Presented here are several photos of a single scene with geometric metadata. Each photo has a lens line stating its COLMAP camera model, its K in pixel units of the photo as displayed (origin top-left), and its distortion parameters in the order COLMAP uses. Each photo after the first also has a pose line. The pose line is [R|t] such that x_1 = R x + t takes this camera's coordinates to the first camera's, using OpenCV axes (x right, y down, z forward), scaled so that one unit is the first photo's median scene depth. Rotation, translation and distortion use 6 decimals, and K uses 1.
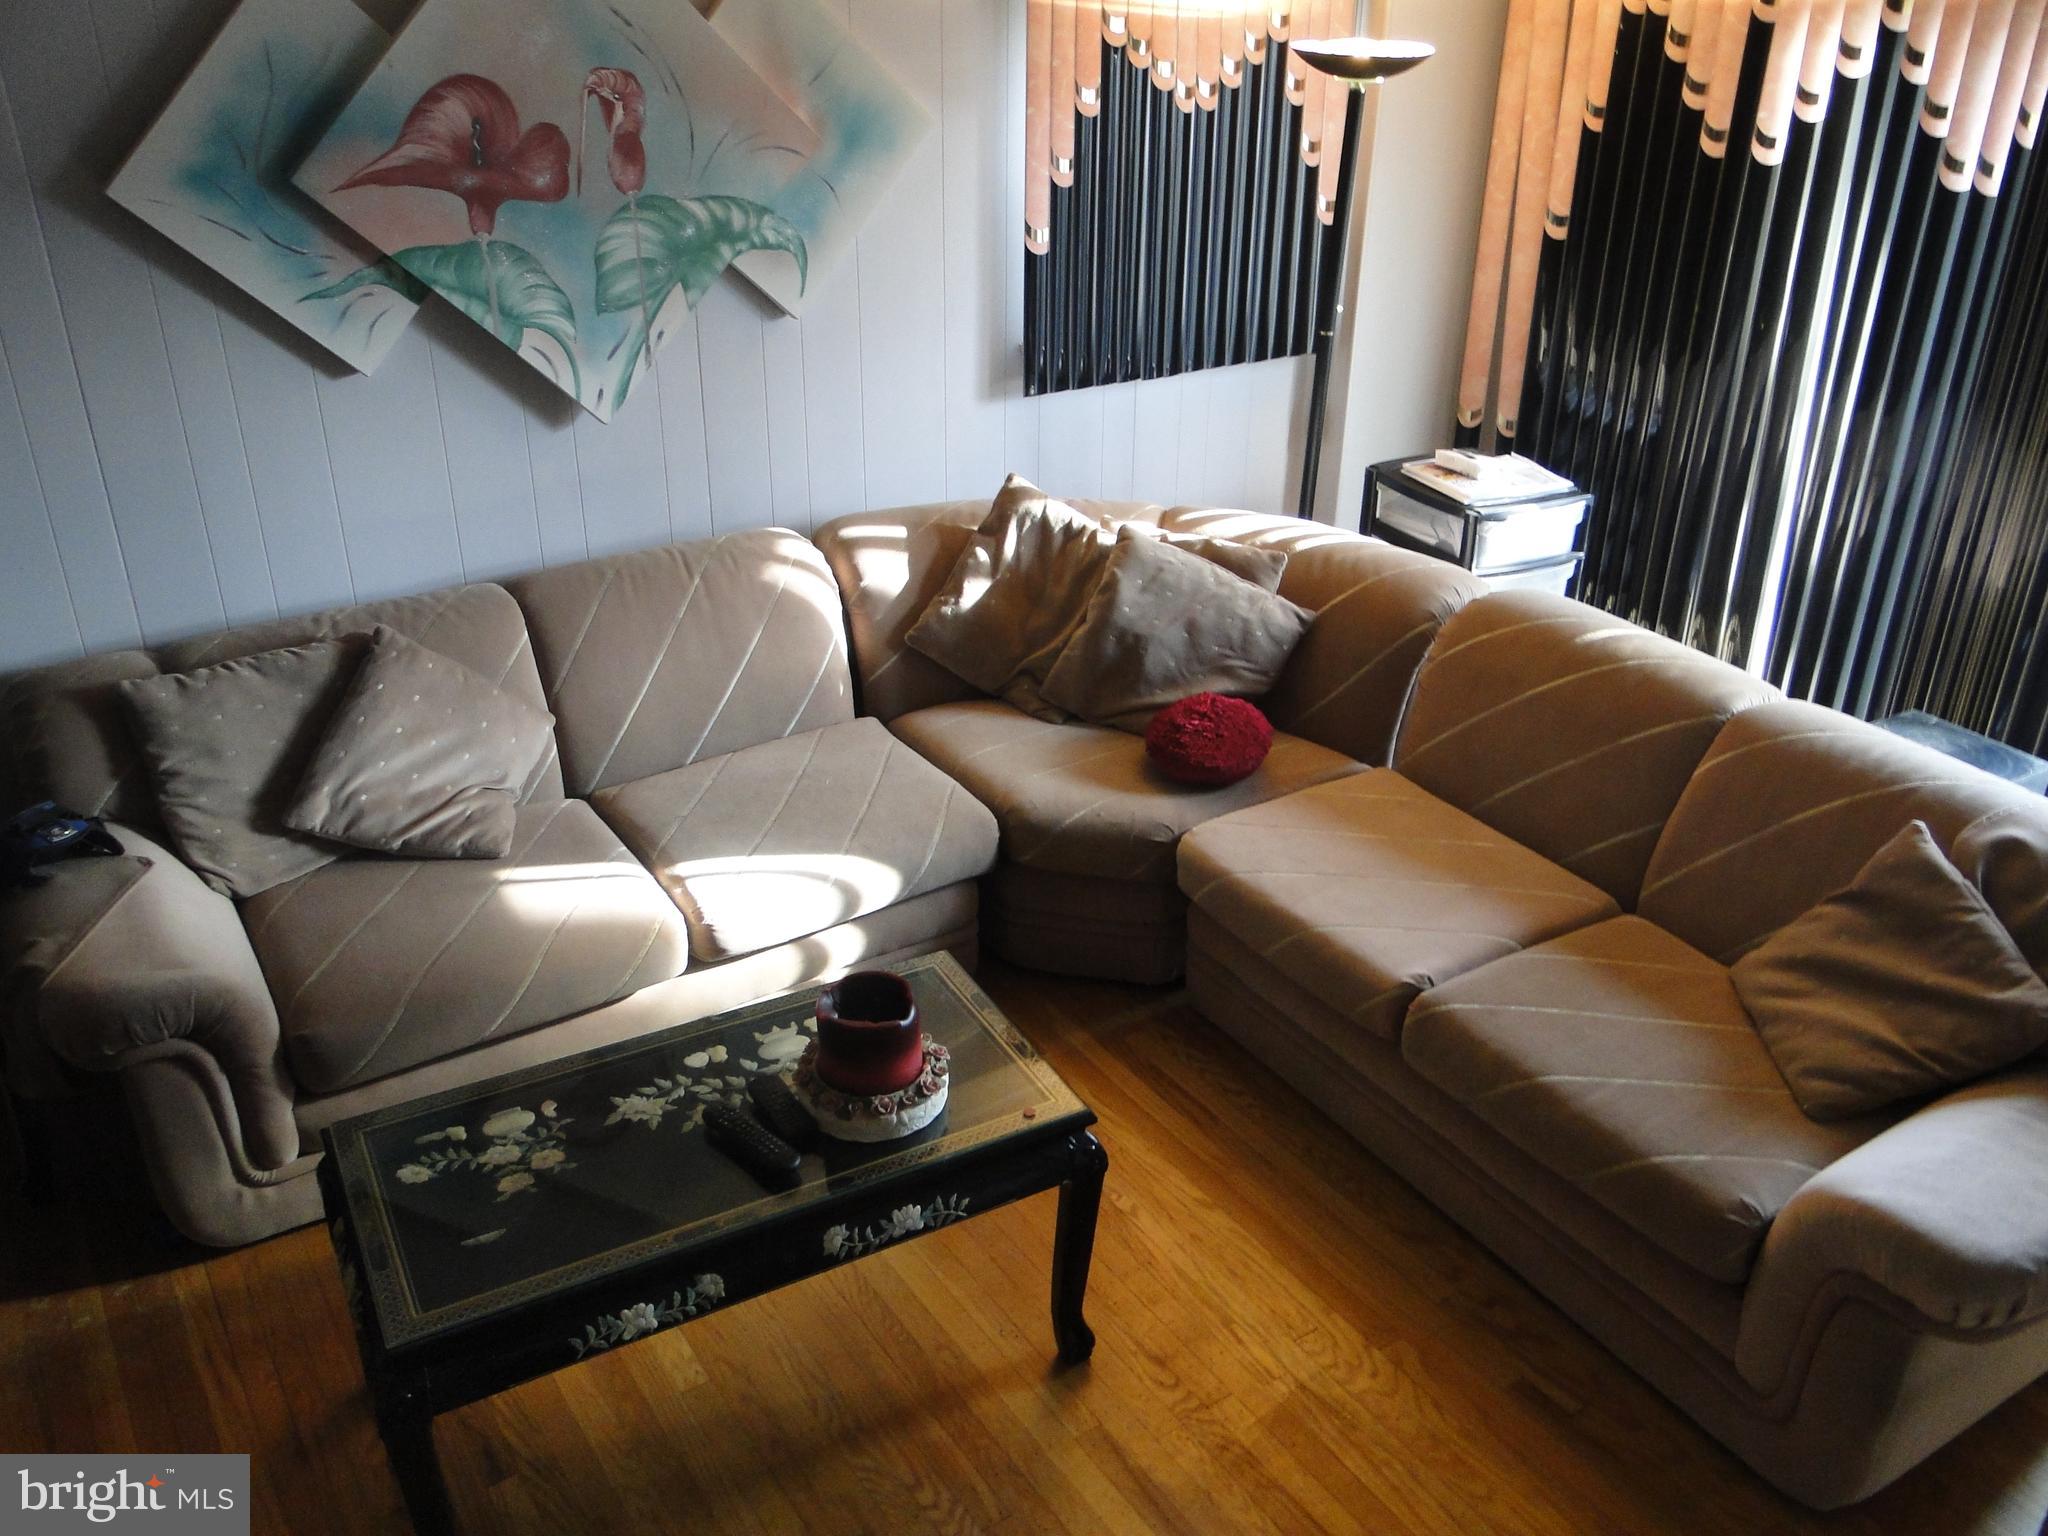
lens RADIAL K [[1680.0, 0, 1029.6], [0, 1680.0, 767.9], [0, 0, 1]] dist [-0.007447, -0.004680]
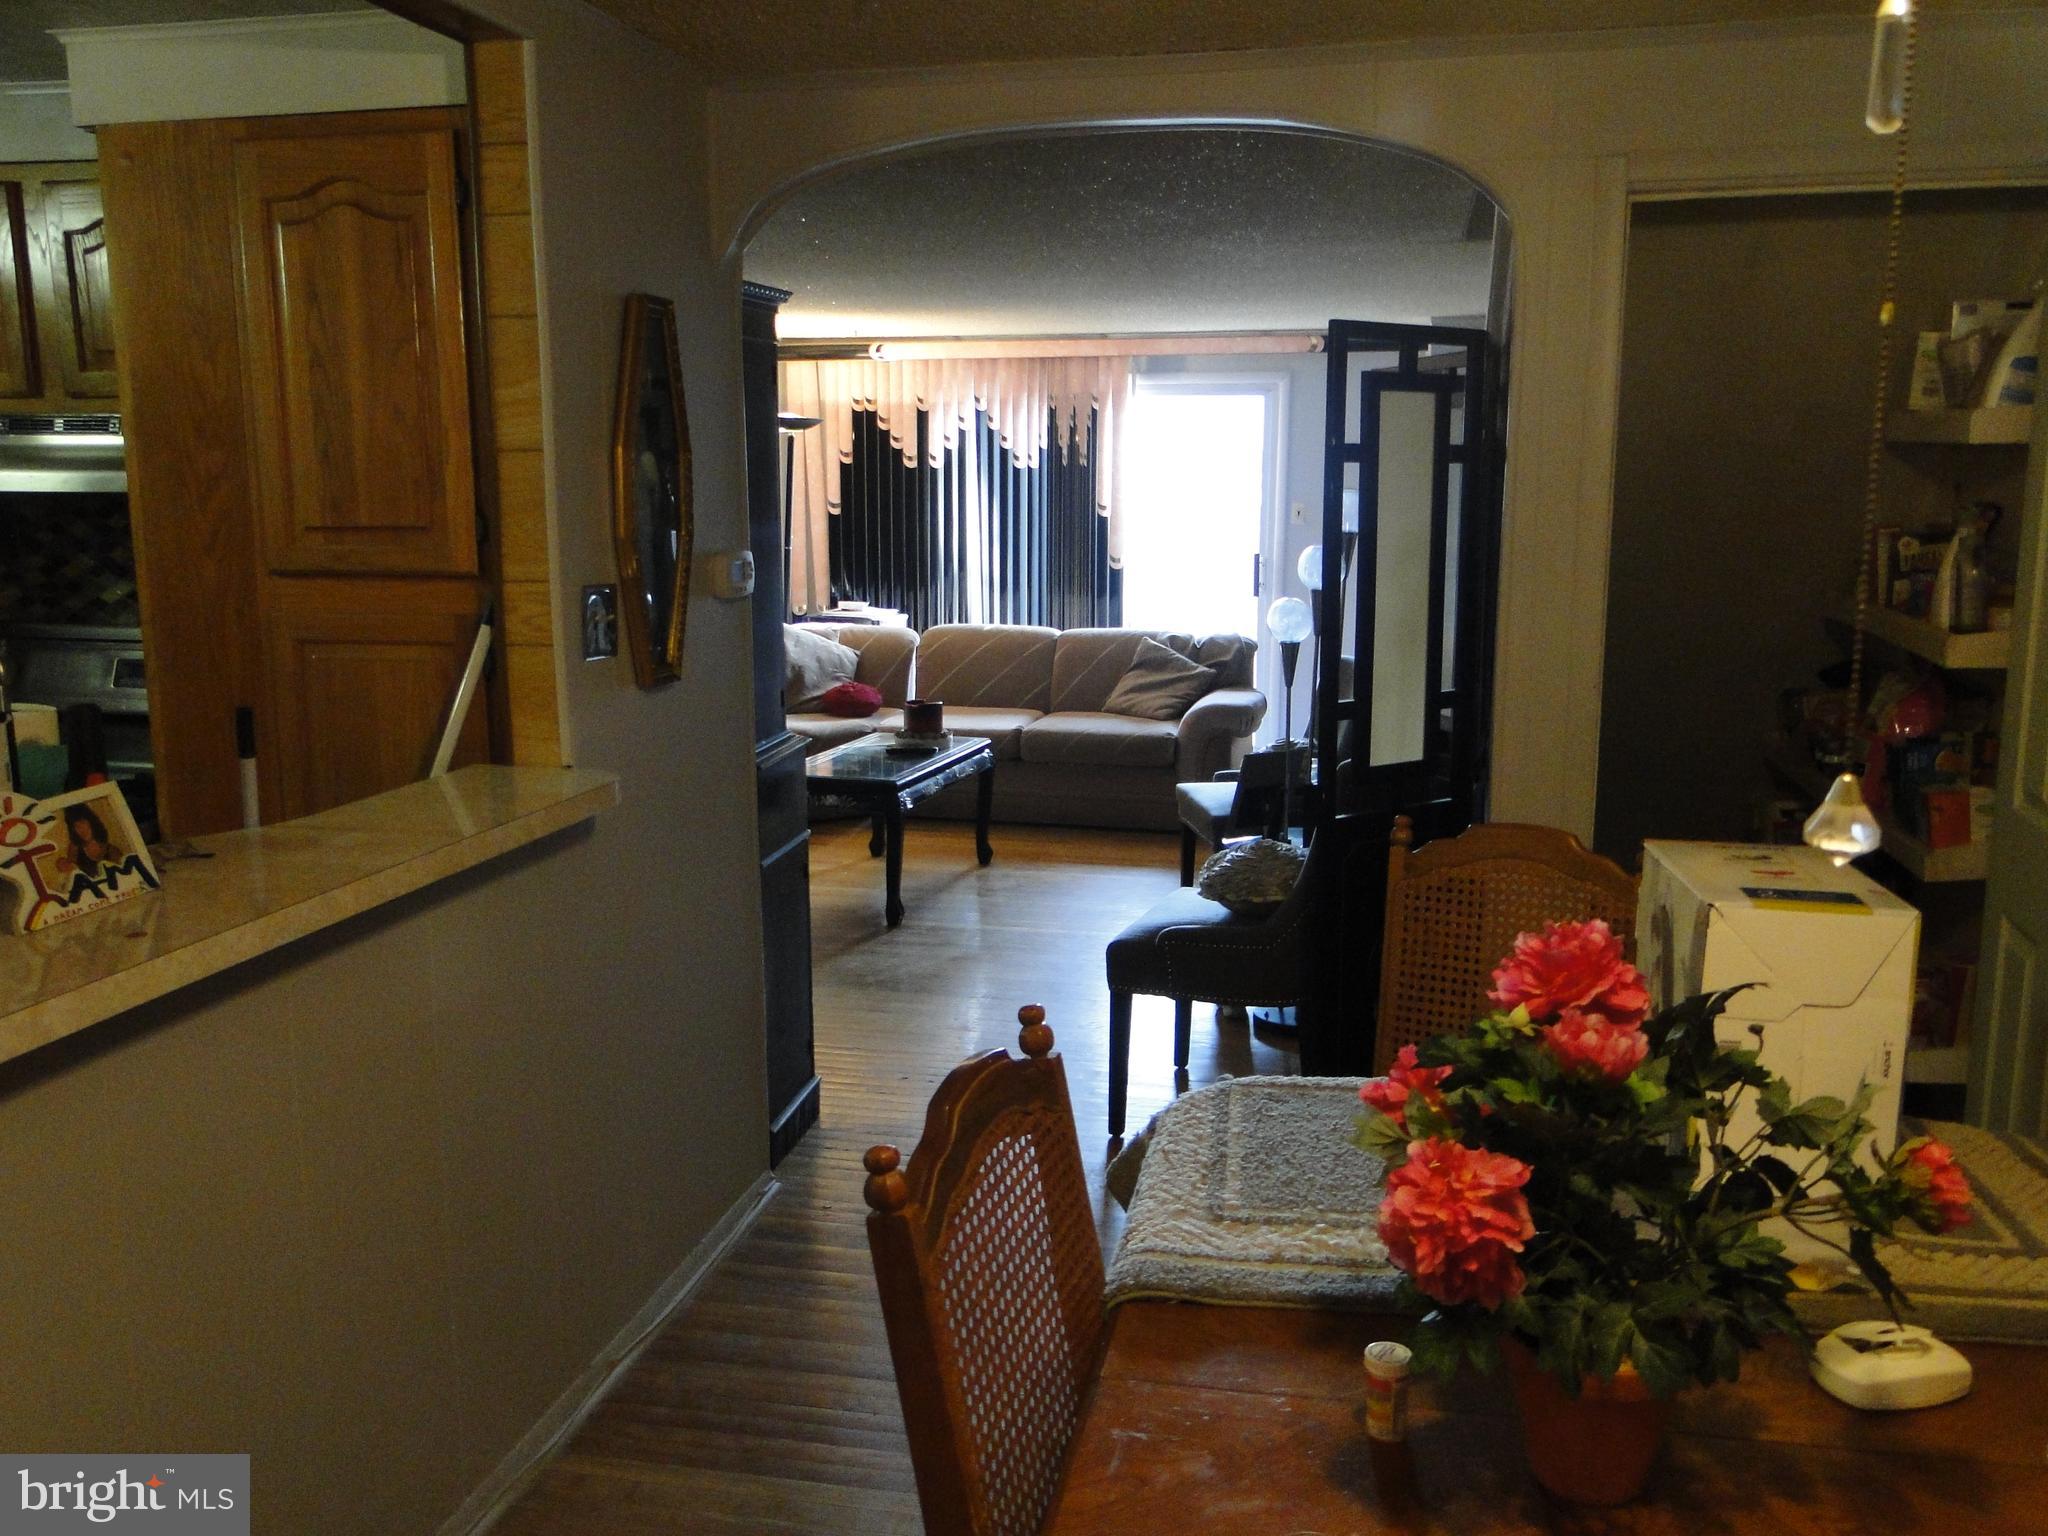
lens RADIAL K [[1680.0, 0, 1026.4], [0, 1680.0, 761.2], [0, 0, 1]] dist [-0.007447, -0.004680]
pose [[0.716422, -0.125836, 0.686225, -1.163523], [0.325920, 0.930039, -0.169716, 0.470254], [-0.616860, 0.345242, 0.707313, -0.600781]]
